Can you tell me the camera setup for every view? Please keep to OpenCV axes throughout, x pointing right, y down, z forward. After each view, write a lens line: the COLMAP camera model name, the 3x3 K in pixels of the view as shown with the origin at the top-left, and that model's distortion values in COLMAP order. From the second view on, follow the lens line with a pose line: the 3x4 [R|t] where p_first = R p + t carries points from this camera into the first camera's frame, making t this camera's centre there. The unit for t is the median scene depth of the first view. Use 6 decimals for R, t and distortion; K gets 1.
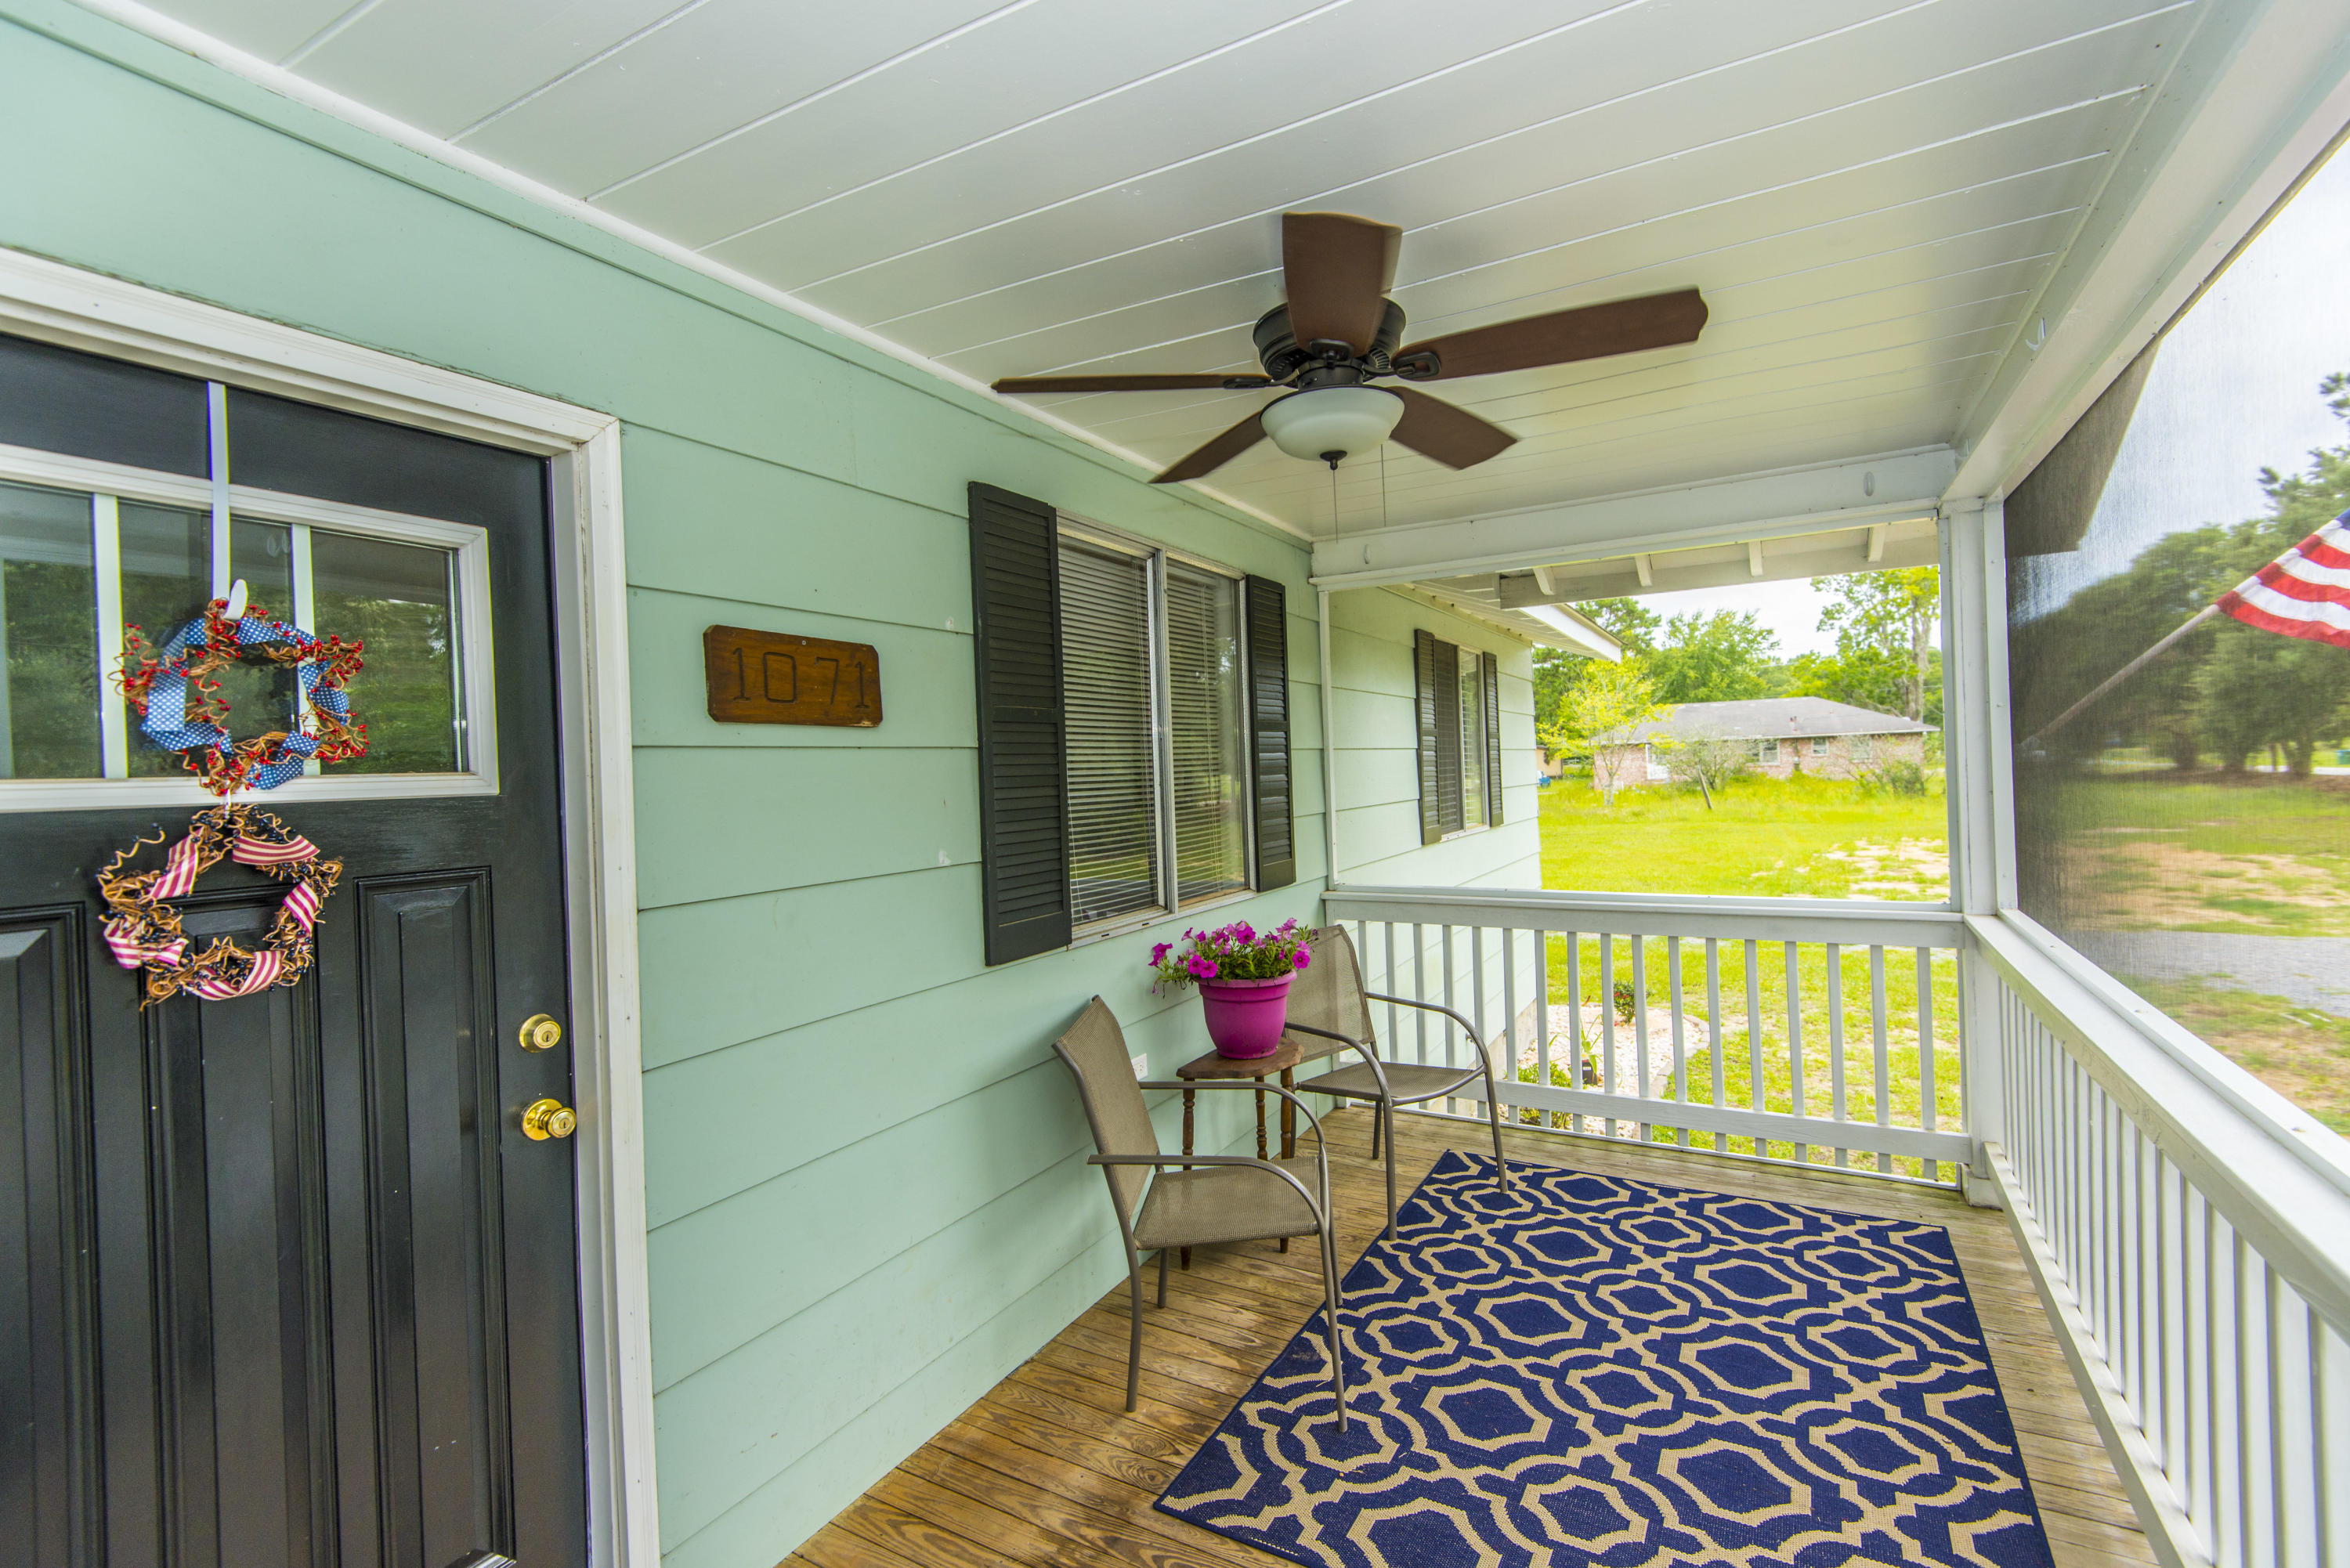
lens RADIAL K [[1063.5, 0, 1180.1], [0, 1063.5, 773.3], [0, 0, 1]] dist [0.040637, -0.025546]
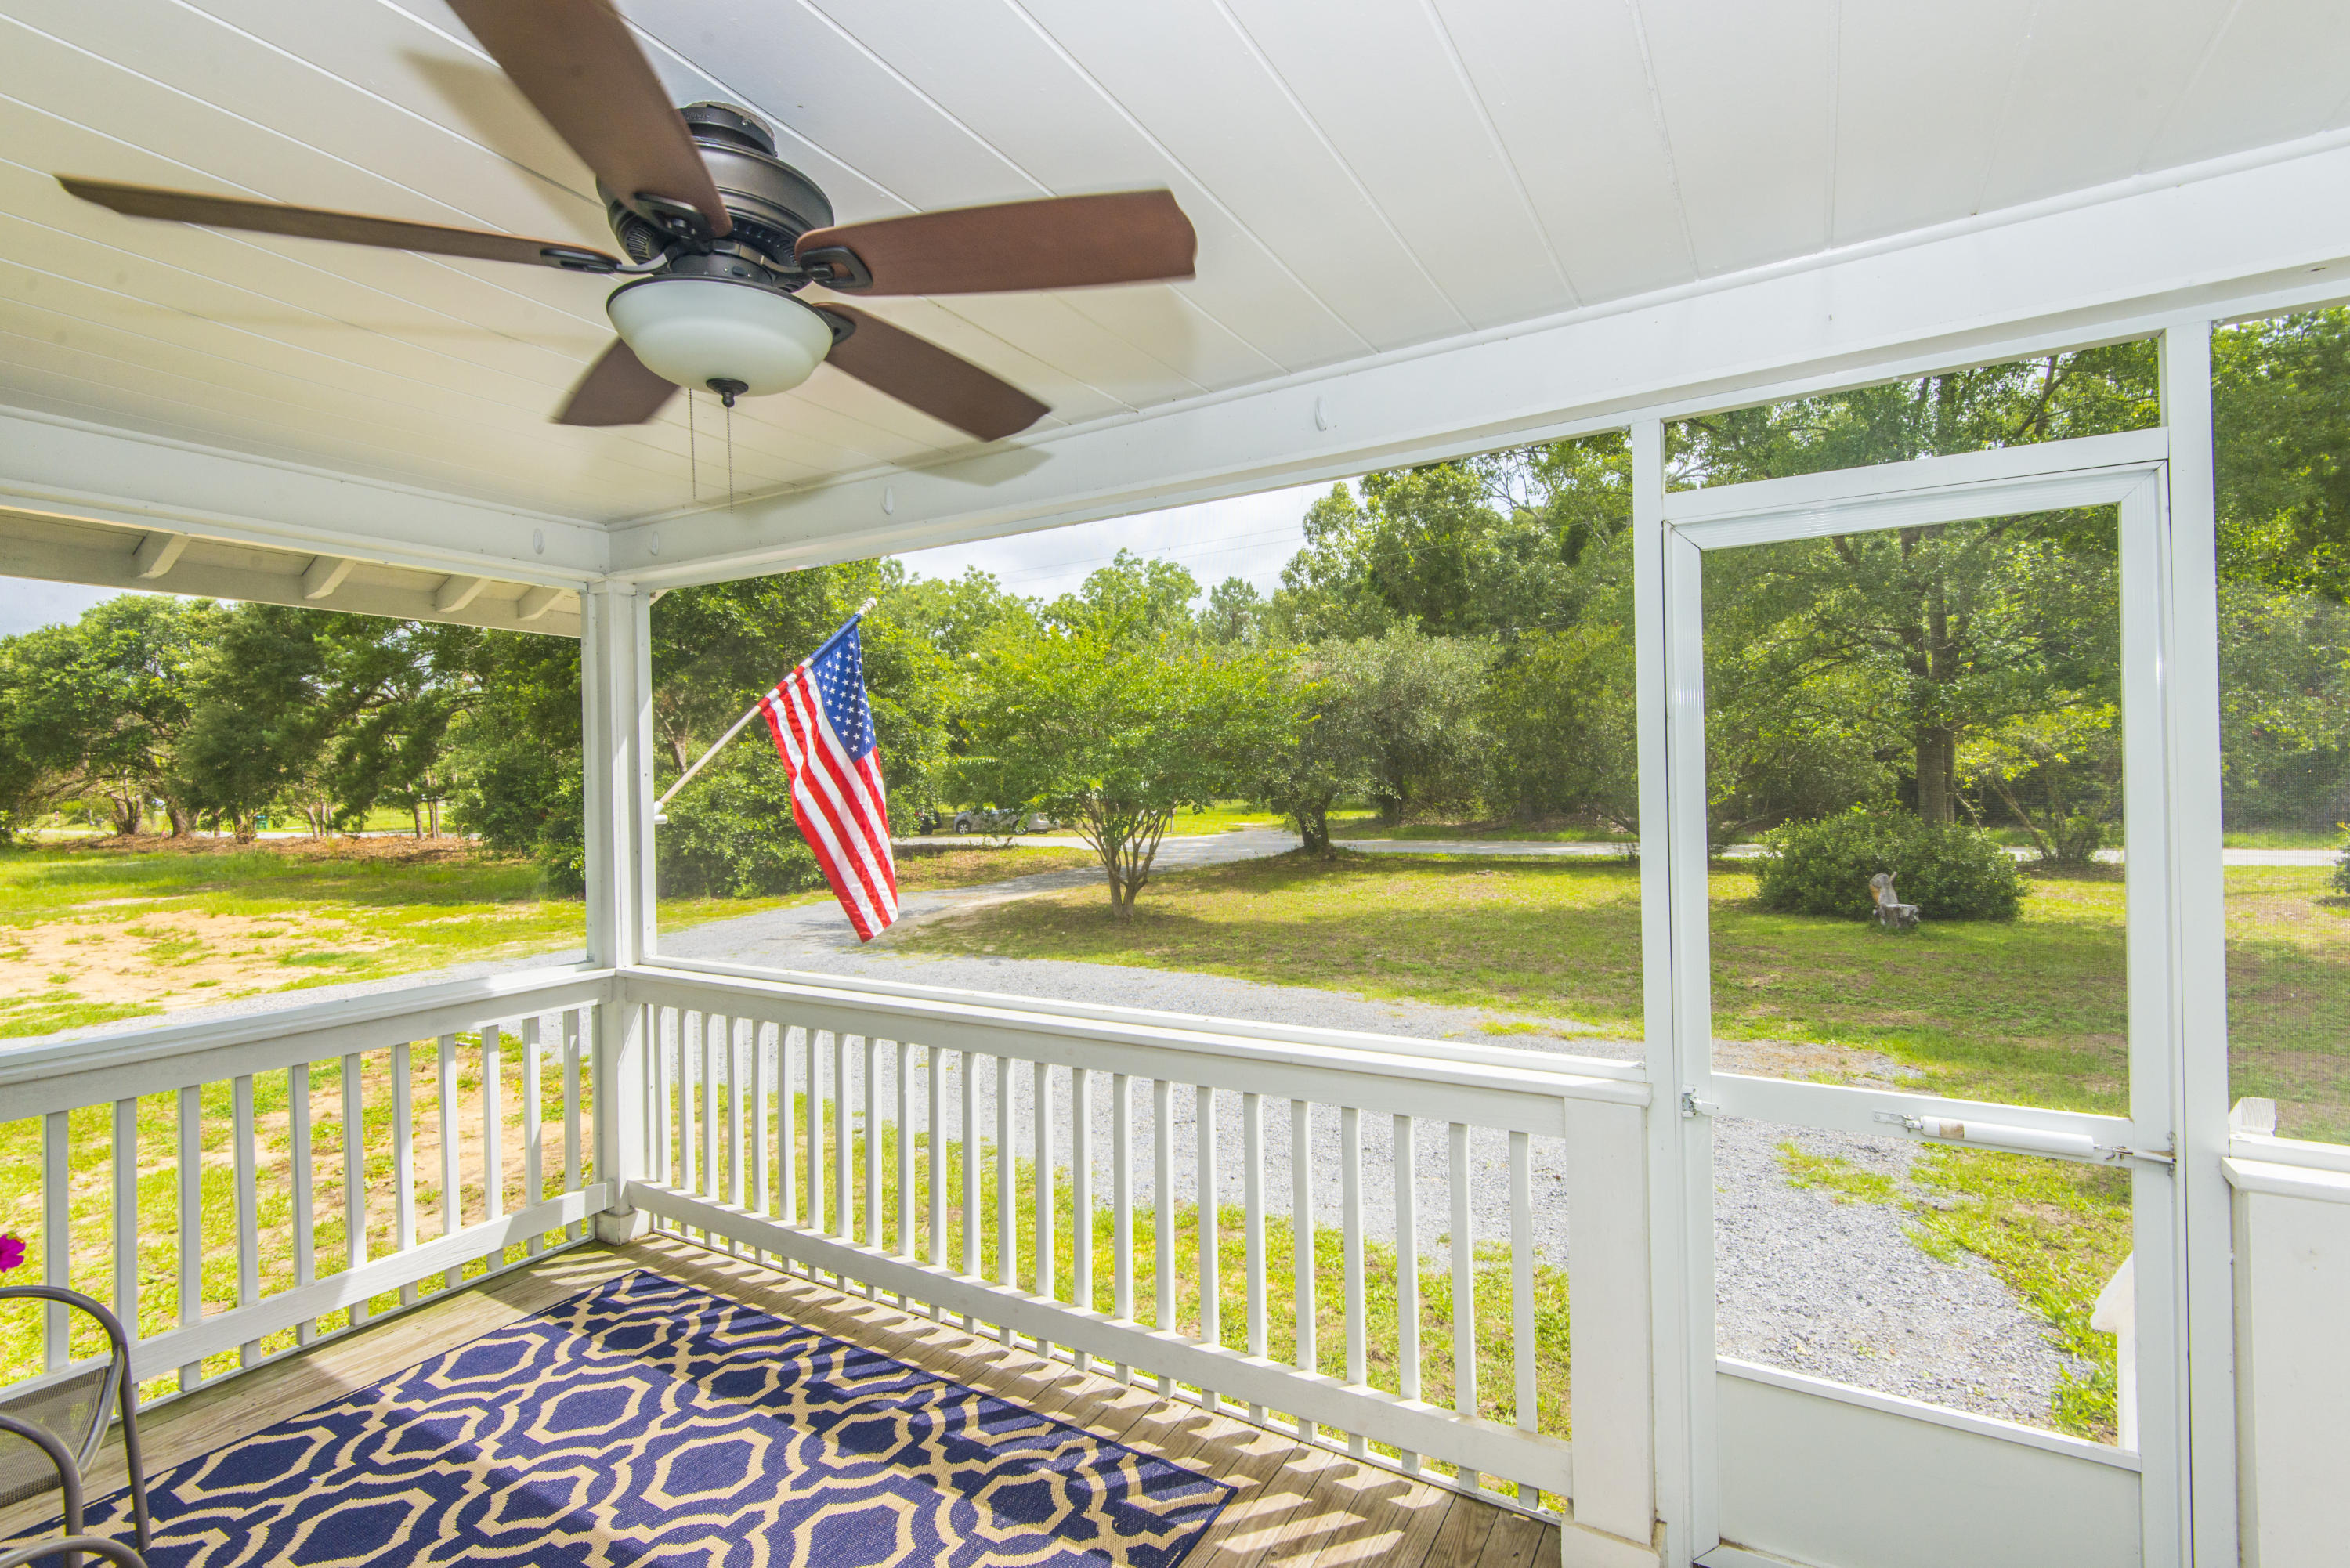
lens RADIAL K [[1059.1, 0, 1183.4], [0, 1059.1, 776.5], [0, 0, 1]] dist [0.037420, -0.022432]
pose [[0.021512, 0.034107, 0.999187, -0.309616], [0.024582, 0.999098, -0.034634, -0.007470], [-0.999466, 0.025307, 0.020654, 0.401000]]
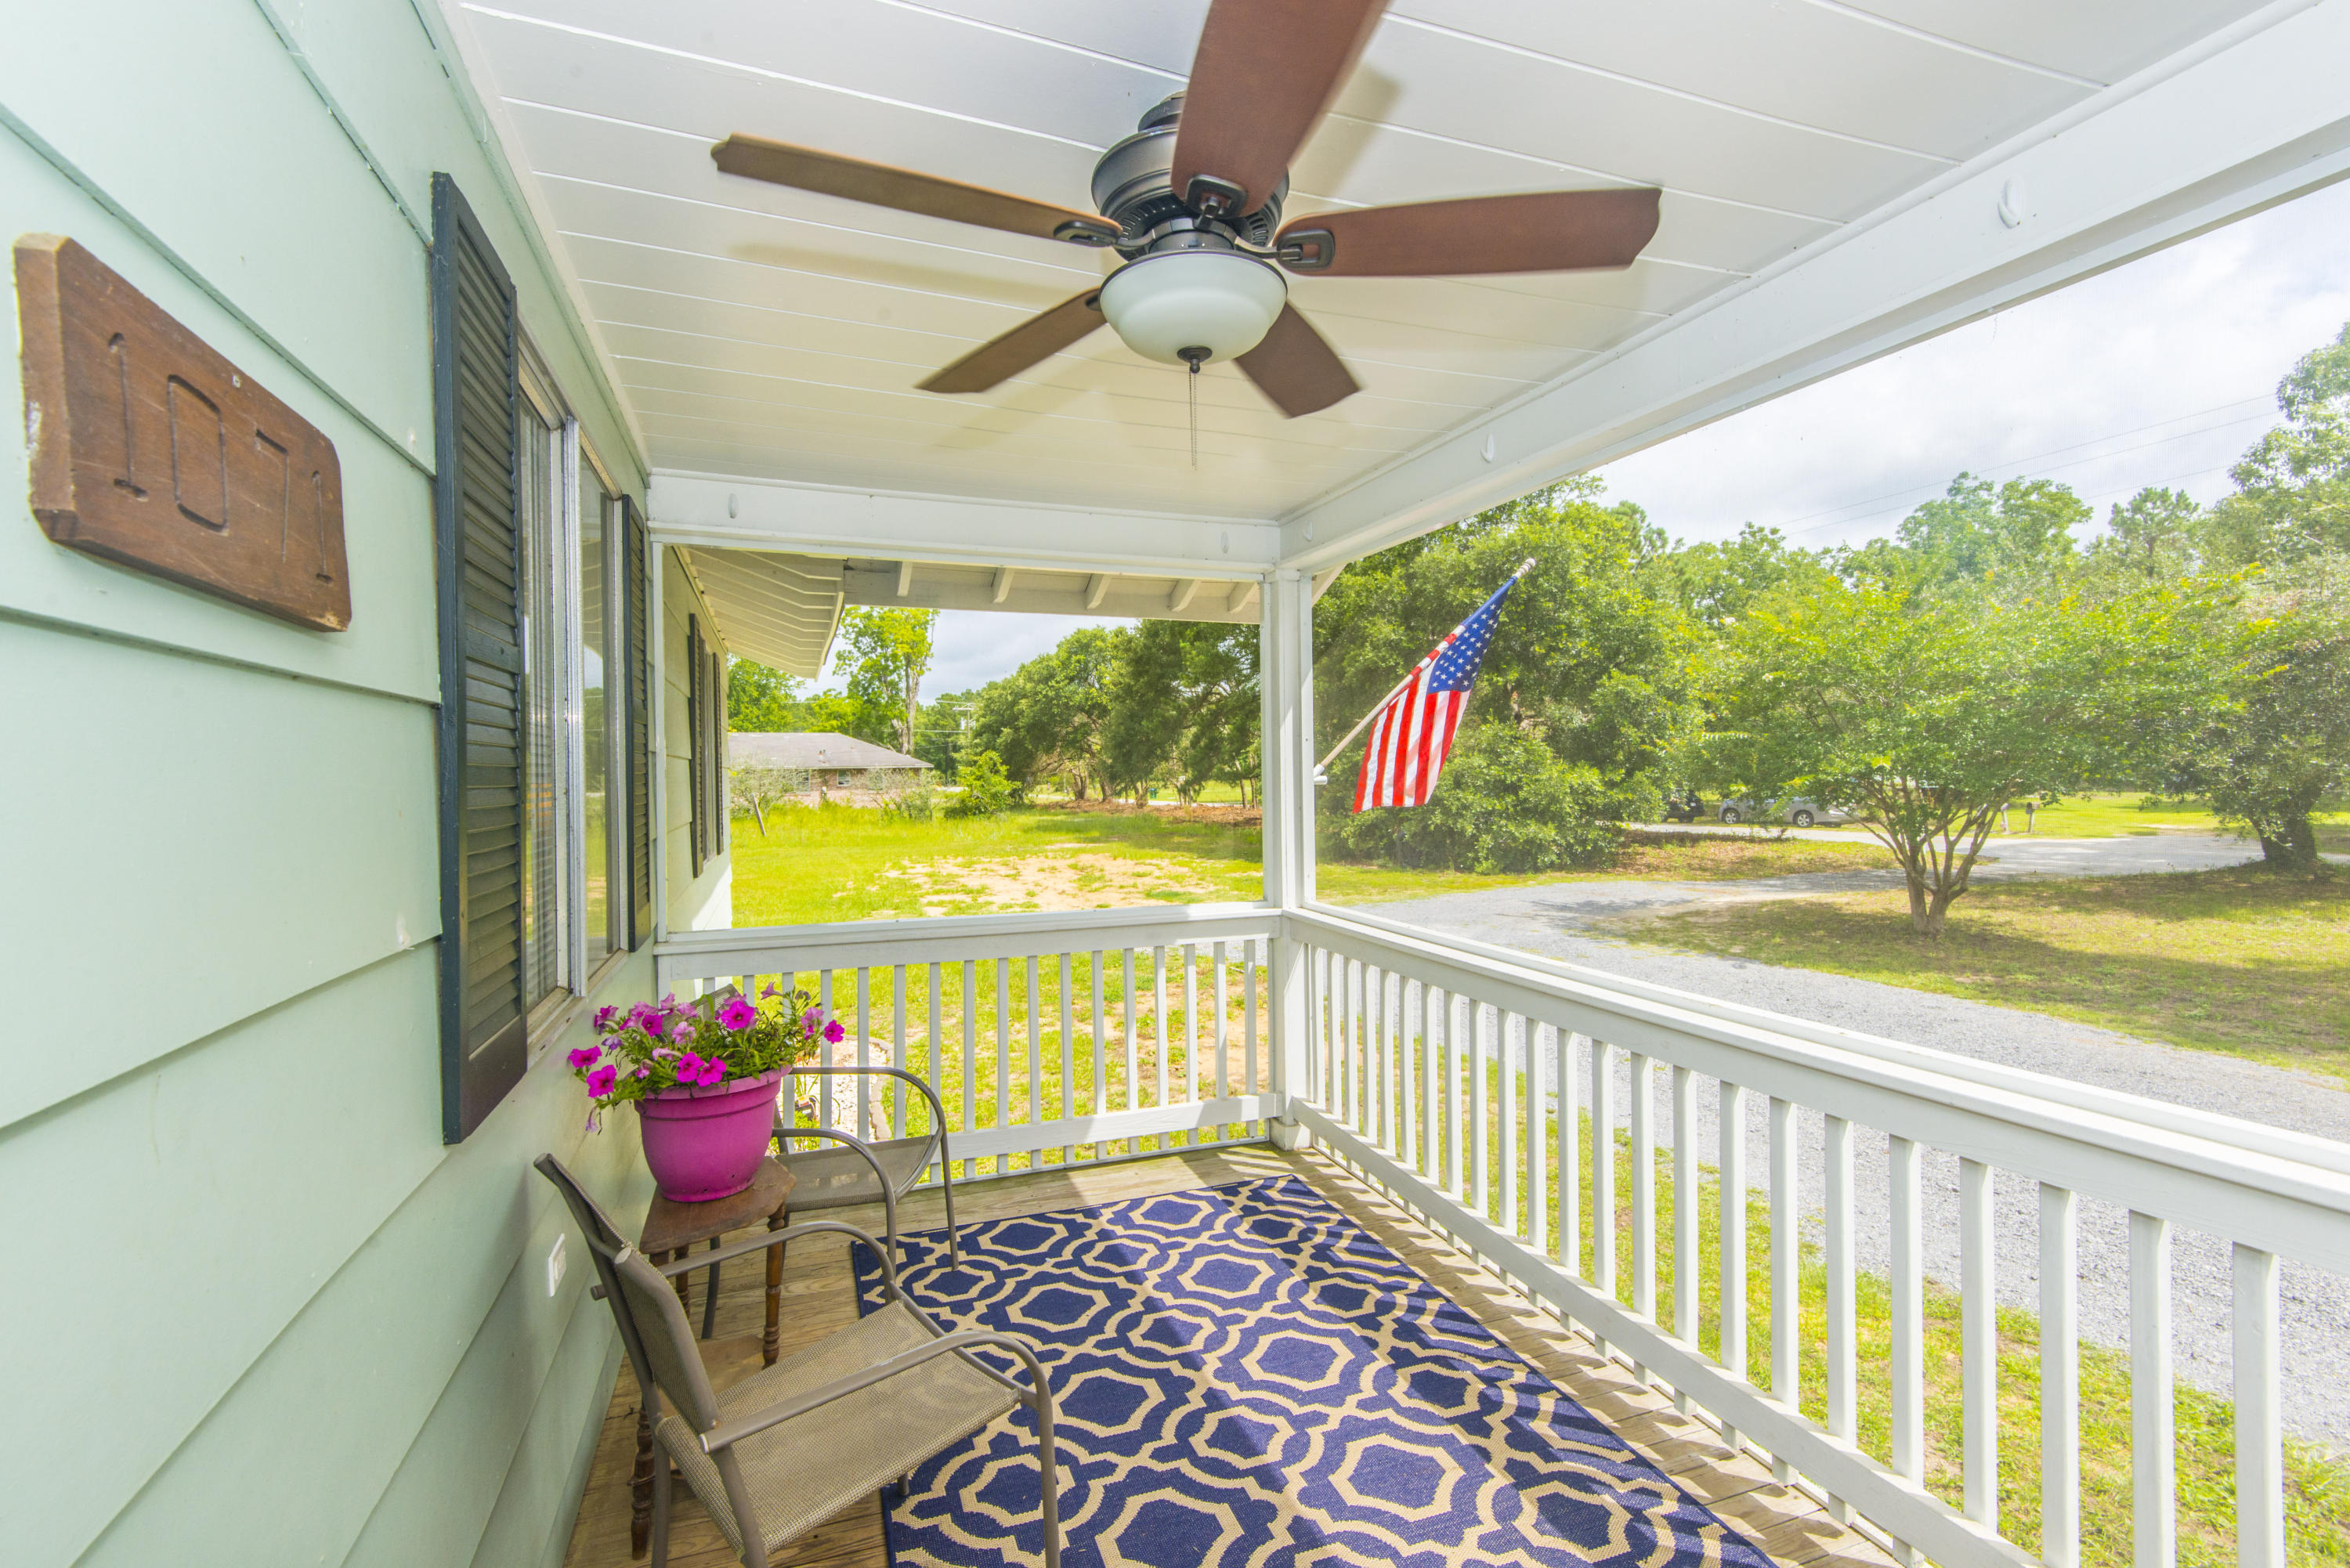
lens RADIAL K [[1063.5, 0, 1180.1], [0, 1063.5, 773.3], [0, 0, 1]] dist [0.040637, -0.025546]
pose [[0.649855, 0.026429, 0.759599, -0.252214], [-0.006126, 0.999545, -0.029537, 0.014823], [-0.760034, 0.014541, 0.649721, 0.297628]]
